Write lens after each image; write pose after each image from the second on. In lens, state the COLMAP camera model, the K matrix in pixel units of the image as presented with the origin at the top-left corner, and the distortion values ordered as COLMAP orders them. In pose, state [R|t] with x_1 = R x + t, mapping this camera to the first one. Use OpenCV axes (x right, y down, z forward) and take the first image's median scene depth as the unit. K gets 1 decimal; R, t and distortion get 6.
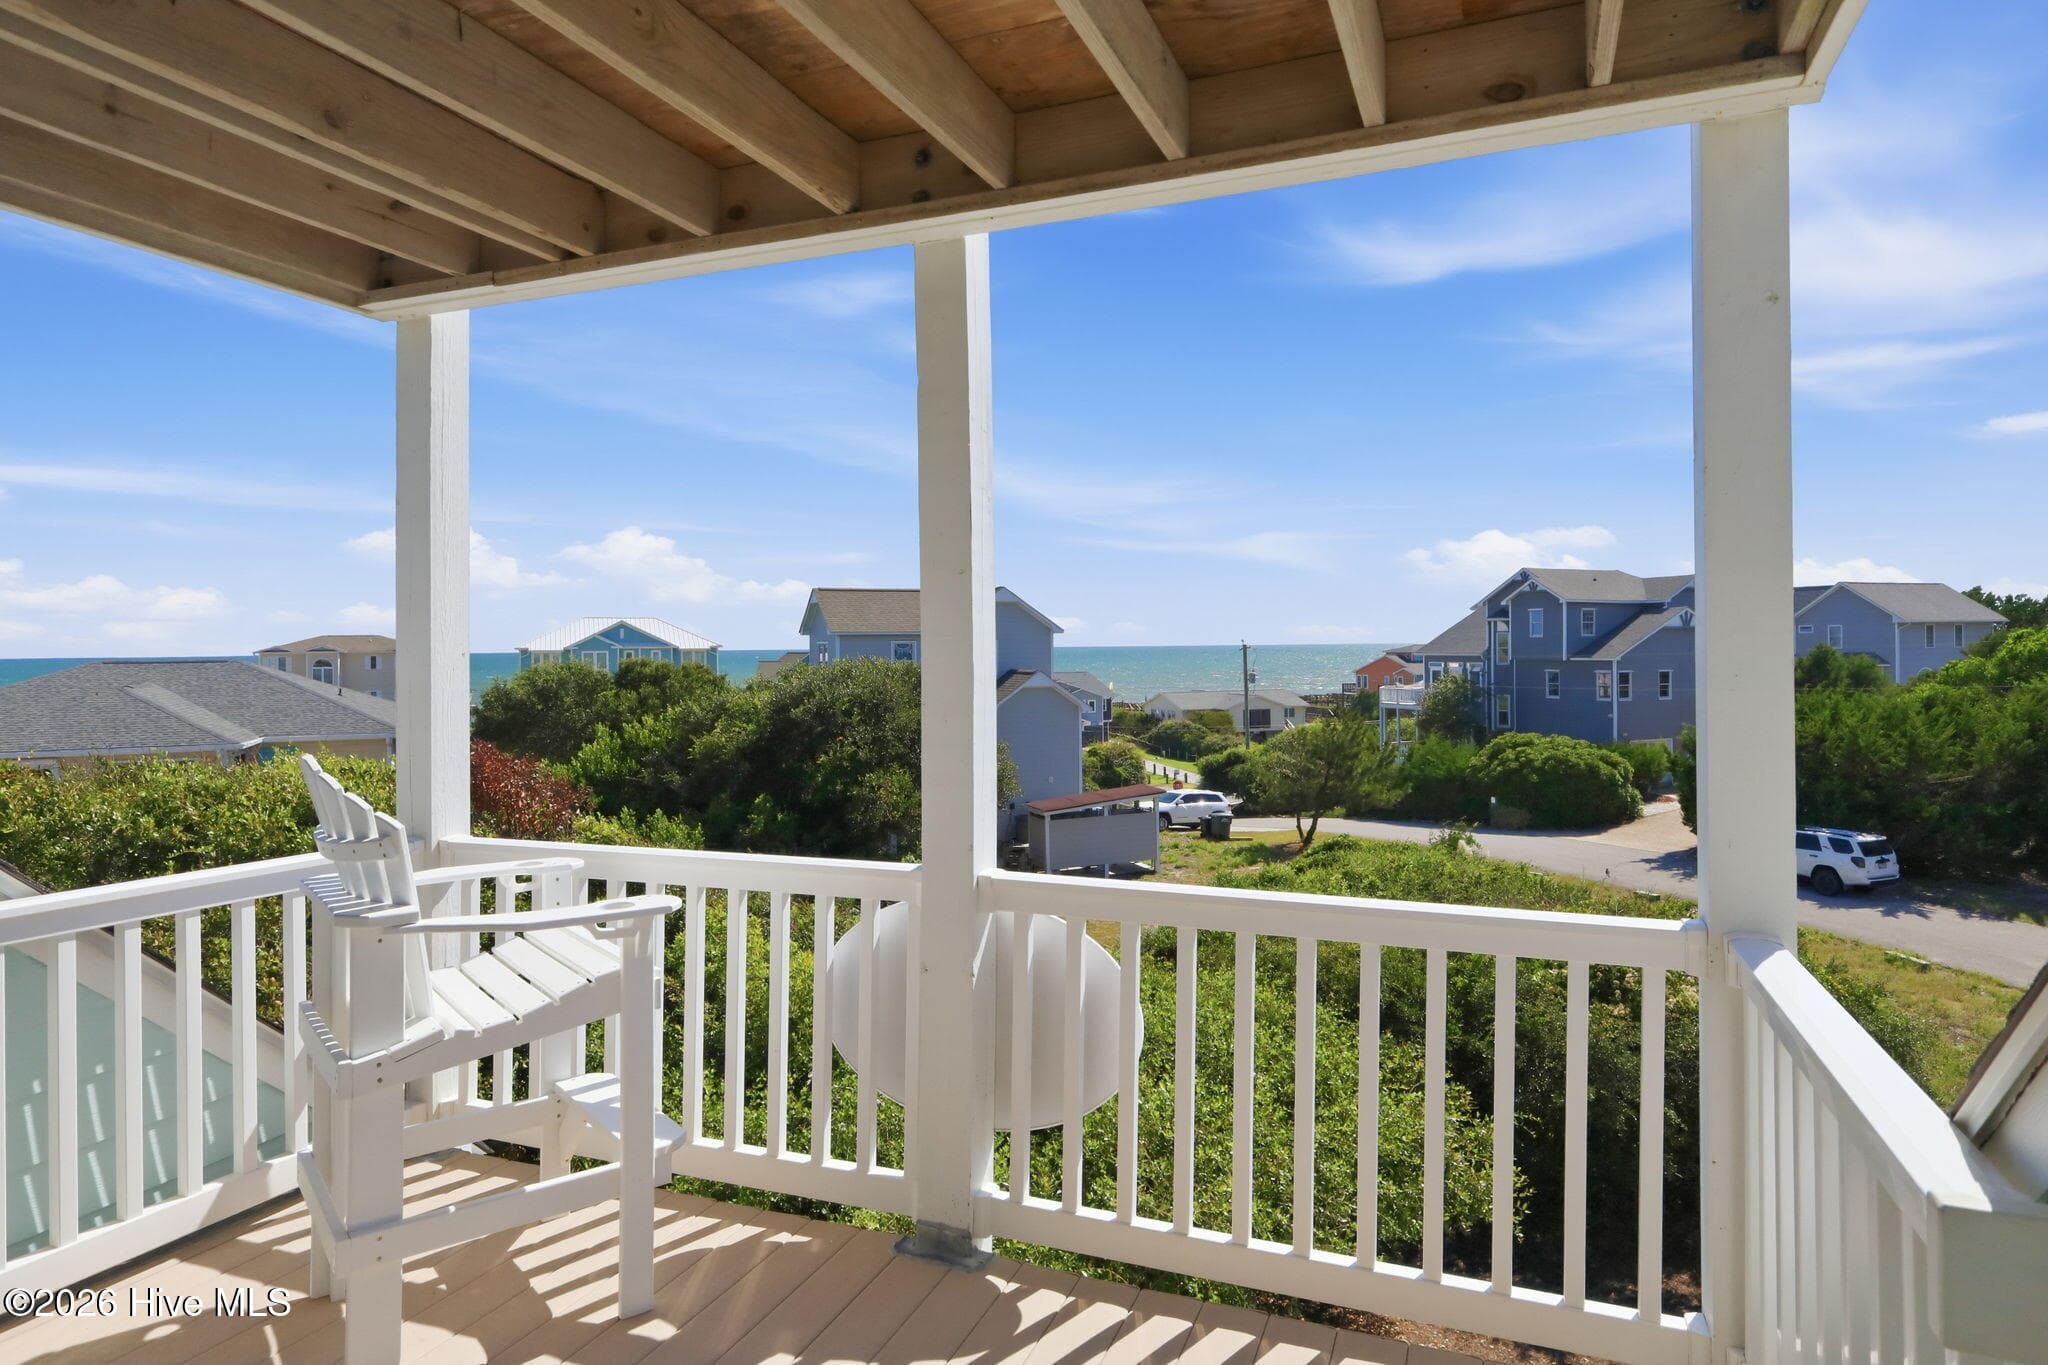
lens RADIAL K [[1160.7, 0, 1029.3], [0, 1160.7, 648.4], [0, 0, 1]] dist [-0.000437, 0.001185]
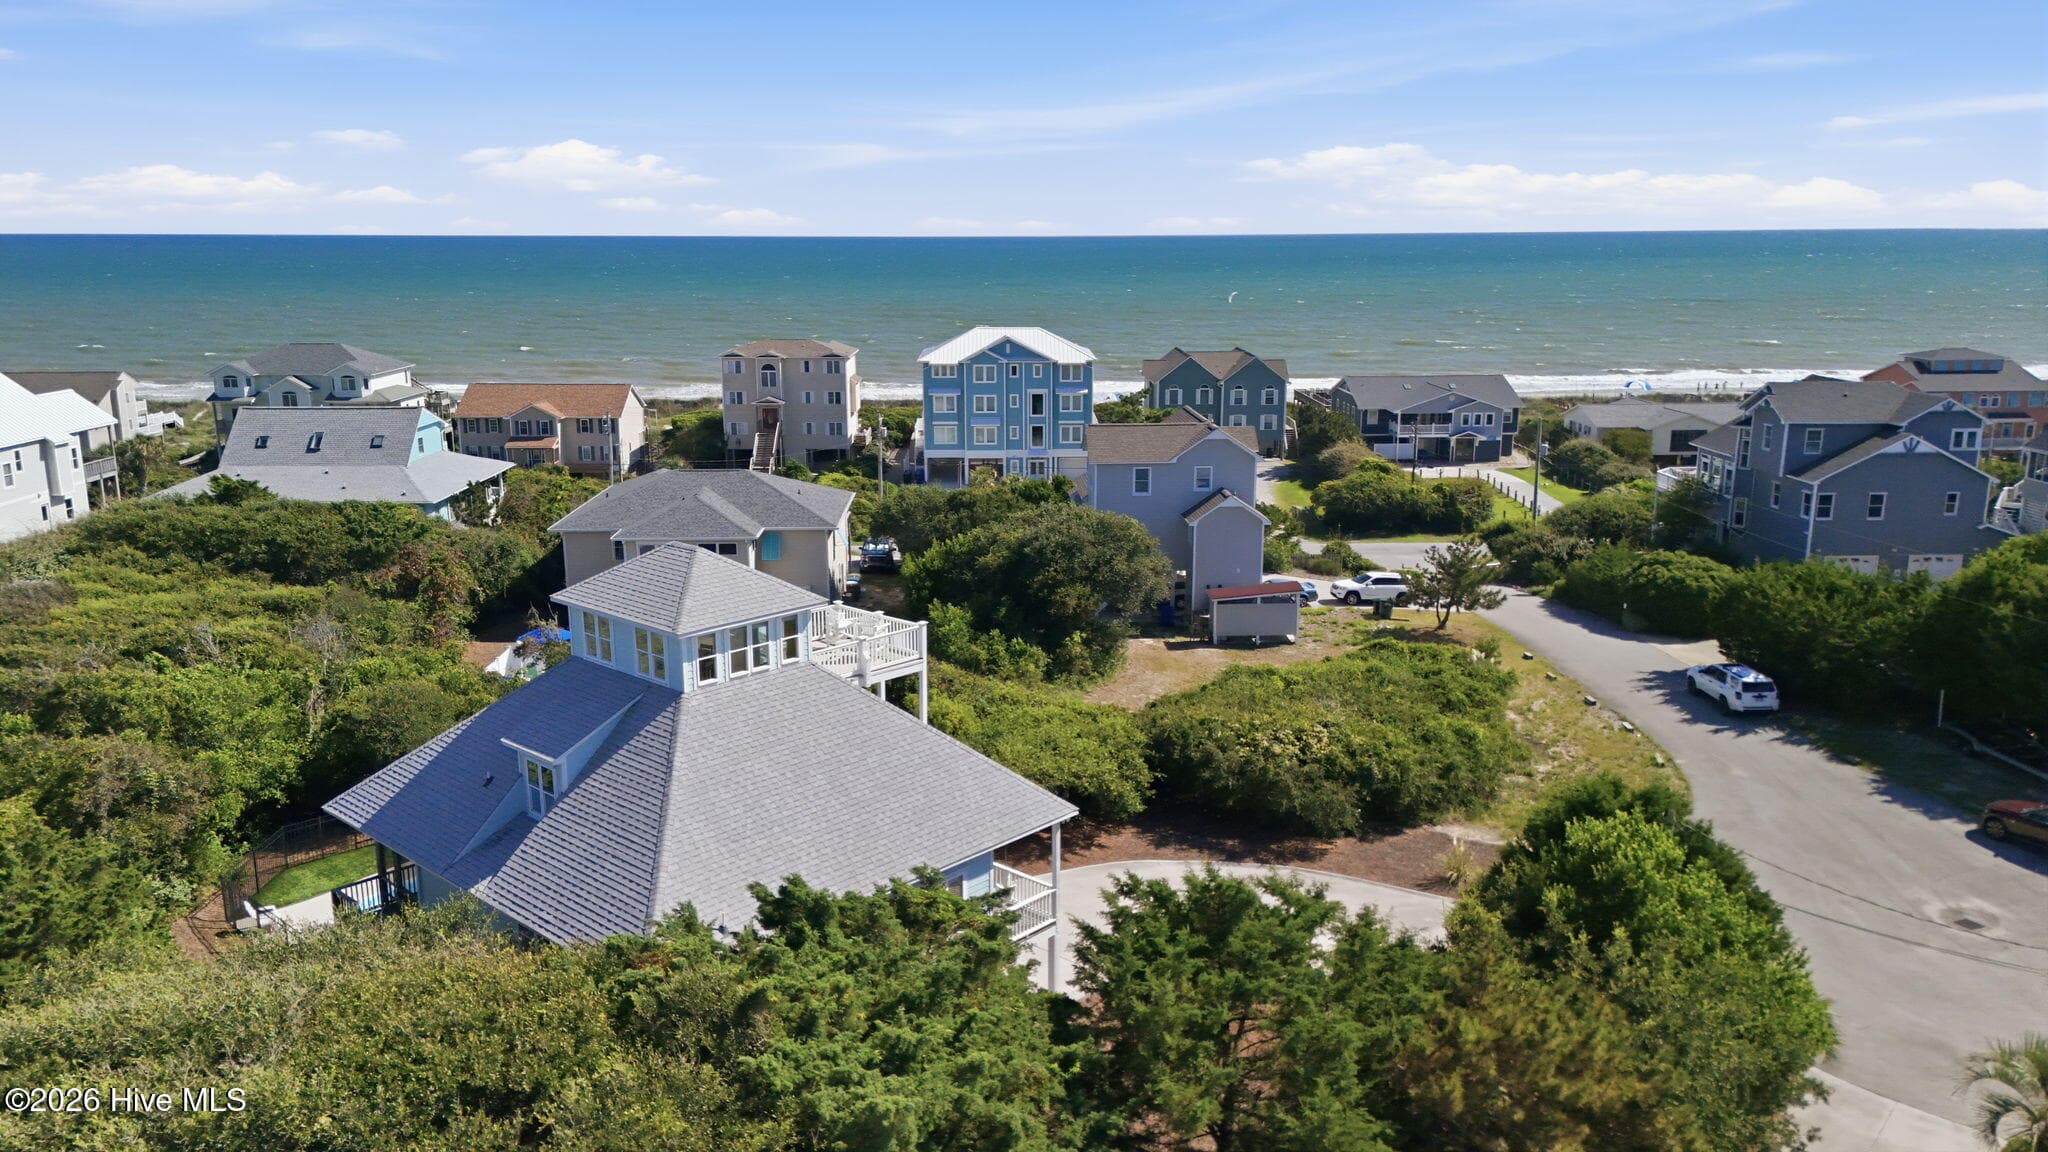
lens RADIAL K [[1510.5, 0, 1024.0], [0, 1510.5, 576.0], [0, 0, 1]] dist [0.106569, -0.143892]
pose [[0.932773, 0.085801, -0.350104, 0.523764], [-0.004928, 0.974202, 0.225622, -0.367307], [0.360431, -0.208729, 0.909132, -0.968208]]
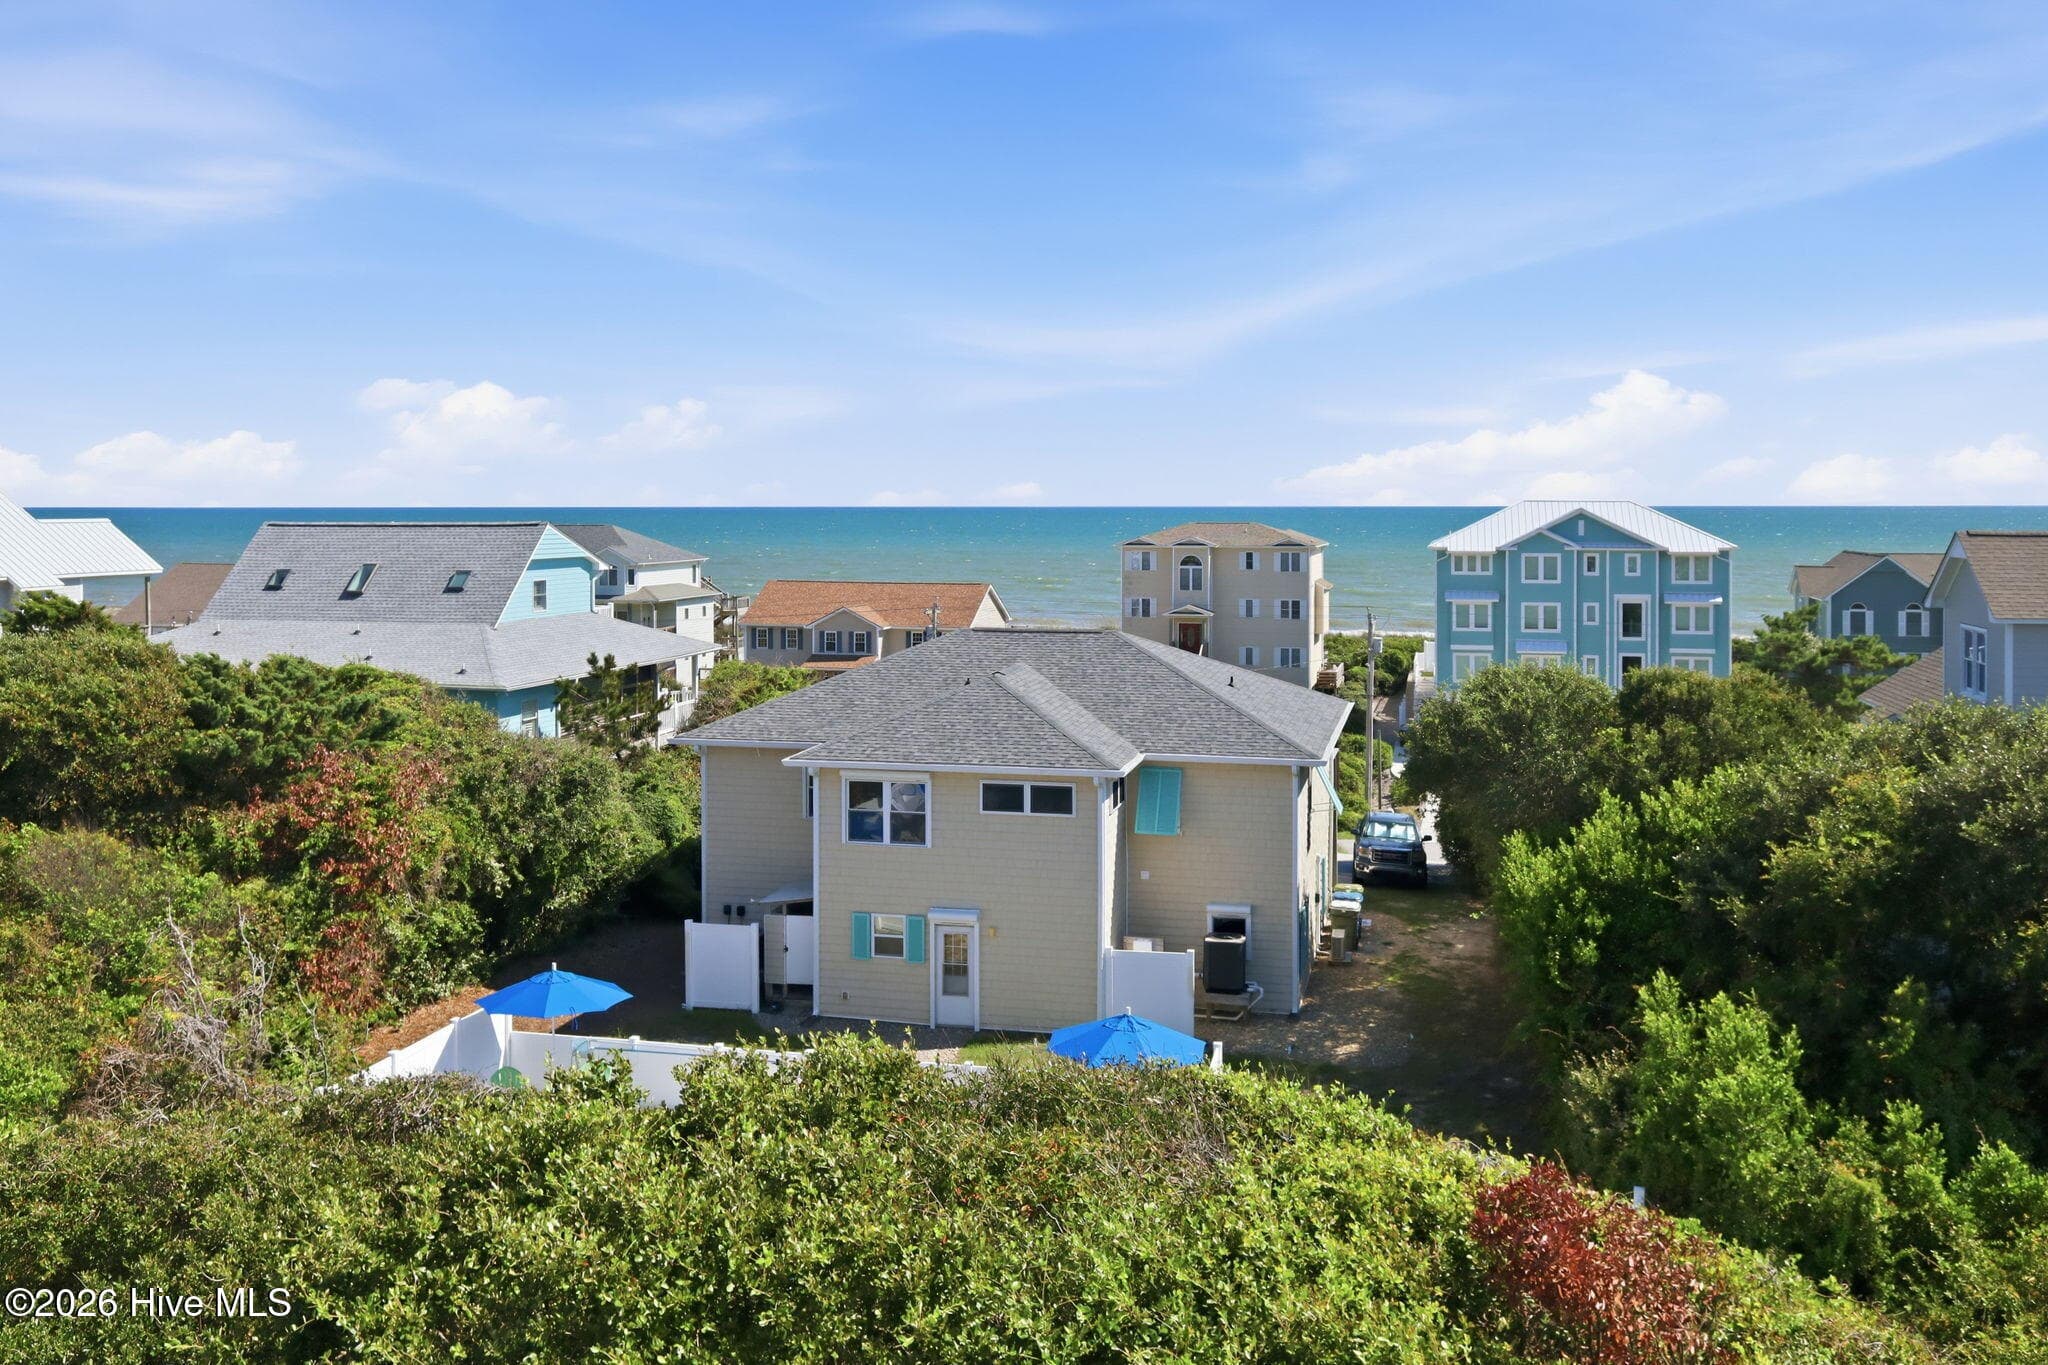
lens RADIAL K [[1719.6, 0, 1030.4], [0, 1719.6, 520.3], [0, 0, 1]] dist [0.004990, -0.043086]
pose [[0.805752, 0.012049, -0.592130, -0.068576], [-0.005456, 0.999902, 0.012921, -0.082459], [0.592228, -0.007180, 0.805739, 0.072140]]
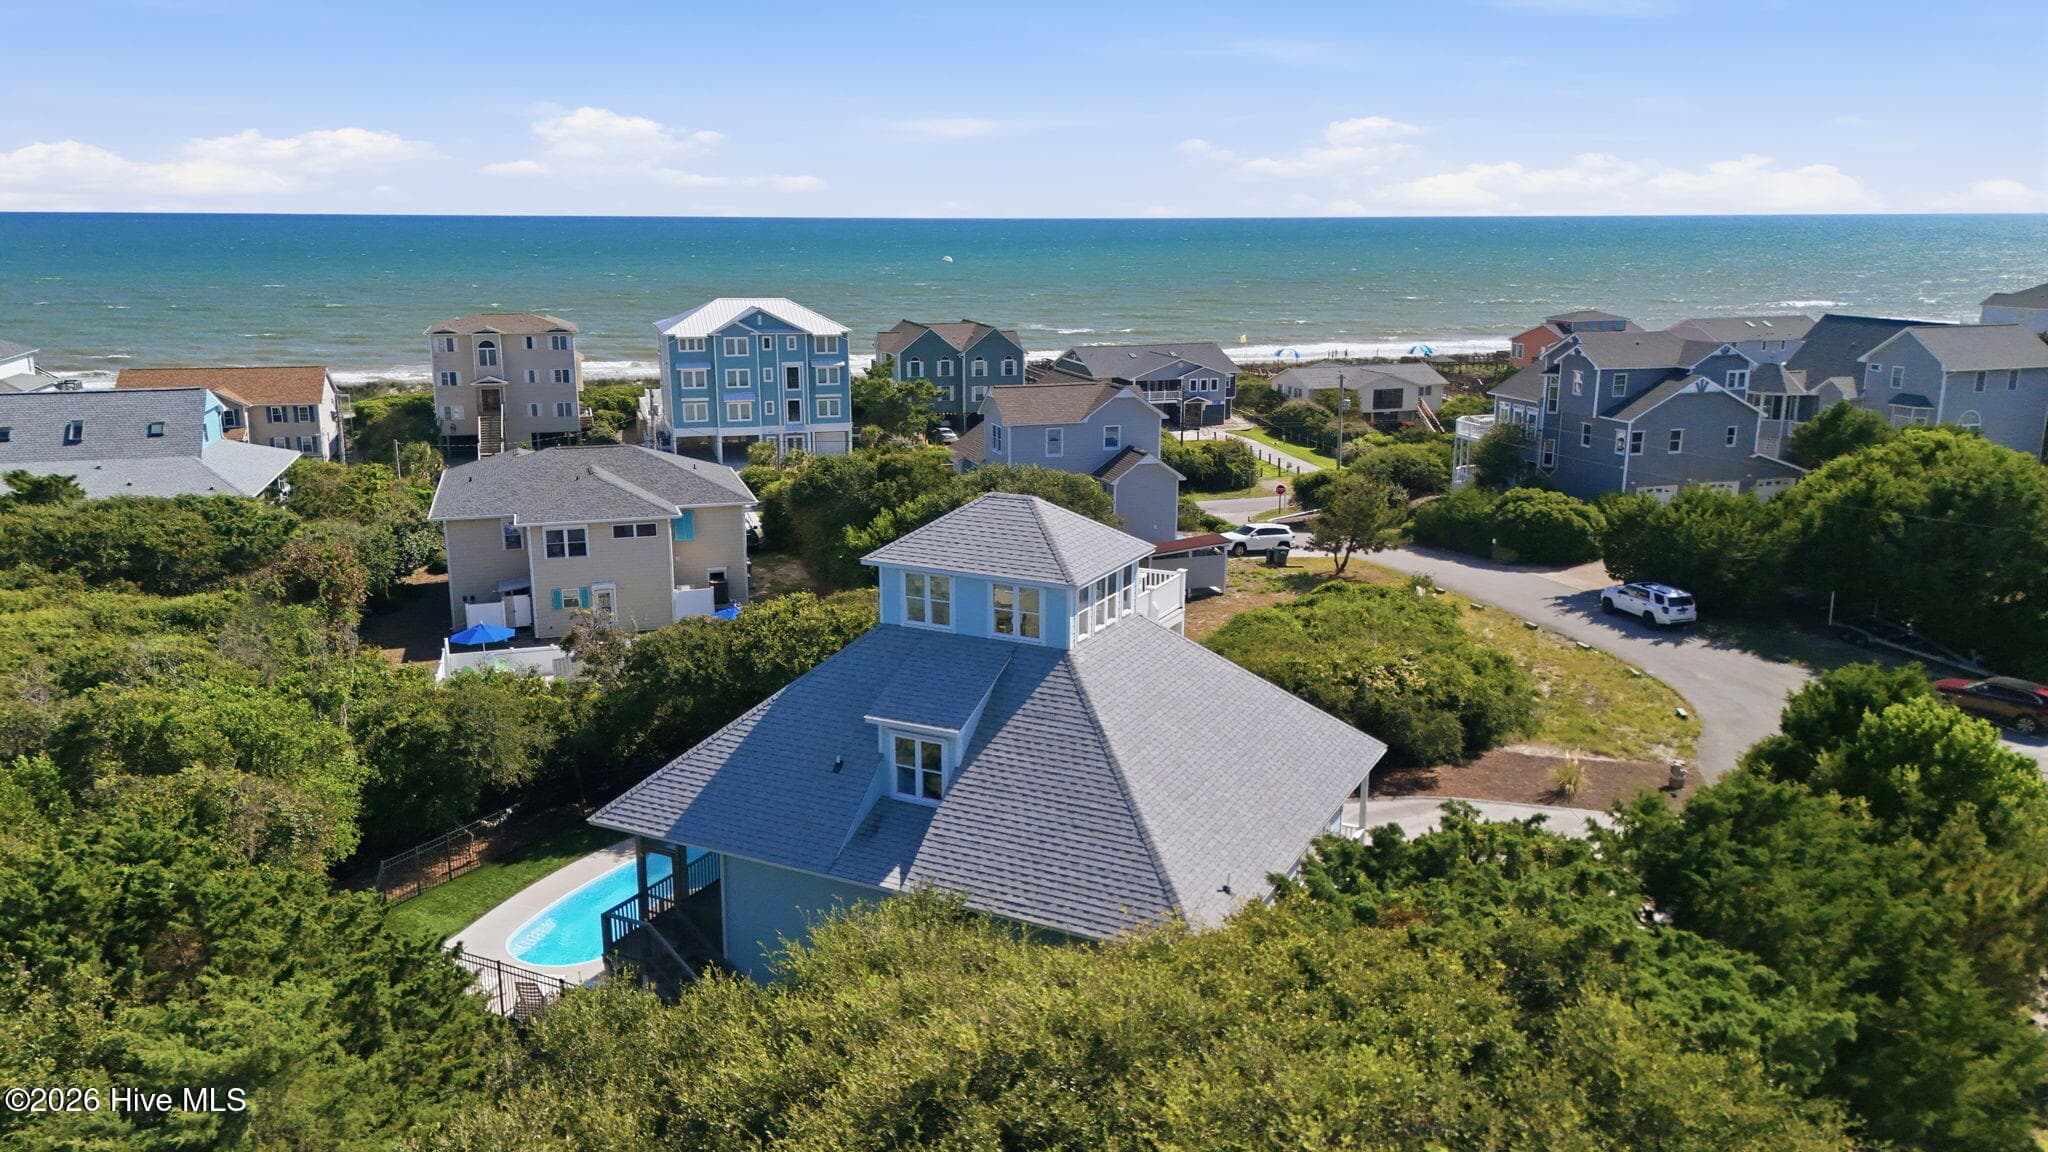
lens RADIAL K [[1510.5, 0, 1024.0], [0, 1510.5, 576.0], [0, 0, 1]] dist [0.106569, -0.143892]
pose [[0.996110, 0.030981, -0.082497, 0.016561], [-0.010907, 0.972309, 0.233443, -0.324291], [0.087445, -0.231635, 0.968865, -1.040765]]
